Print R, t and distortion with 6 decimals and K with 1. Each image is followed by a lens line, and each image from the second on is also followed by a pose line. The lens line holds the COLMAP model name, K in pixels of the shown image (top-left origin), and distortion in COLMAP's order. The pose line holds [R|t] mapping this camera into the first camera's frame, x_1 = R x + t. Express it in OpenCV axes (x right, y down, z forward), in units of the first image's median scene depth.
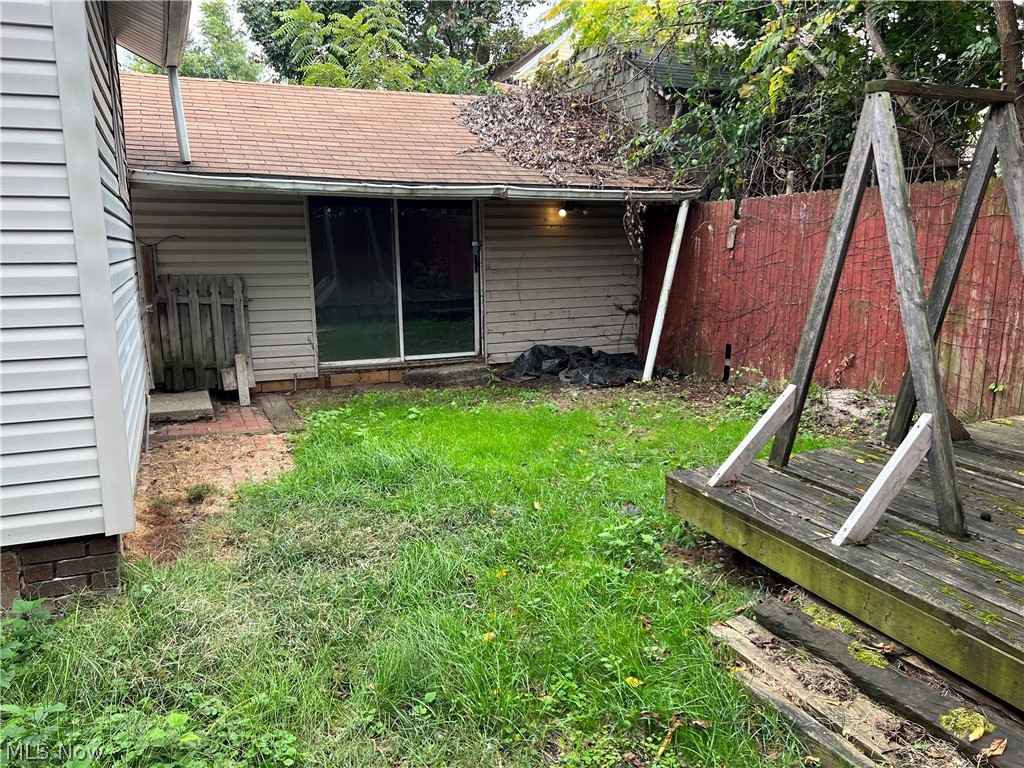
lens RADIAL K [[784.1, 0, 511.3], [0, 784.1, 386.4], [0, 0, 1]] dist [0.028838, -0.013272]
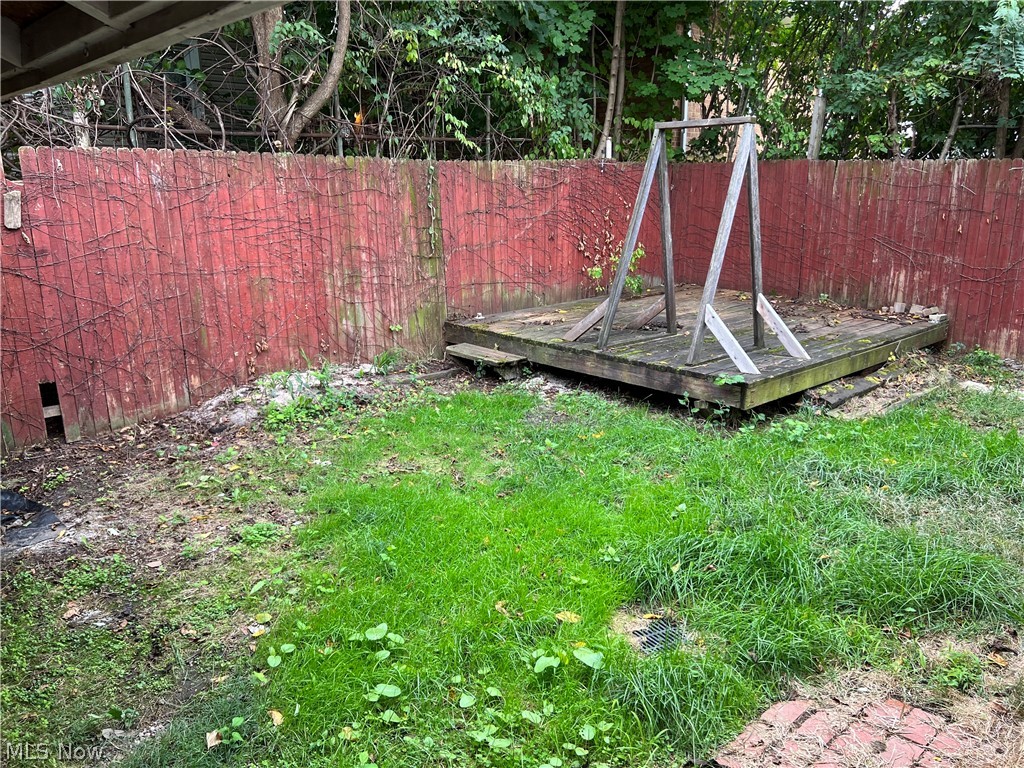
lens RADIAL K [[784.1, 0, 515.6], [0, 784.1, 381.6], [0, 0, 1]] dist [0.028838, -0.013272]
pose [[-0.357889, -0.205623, 0.910843, -0.579674], [0.180429, 0.941841, 0.283515, -0.224663], [-0.916166, 0.265809, -0.299975, 1.154183]]
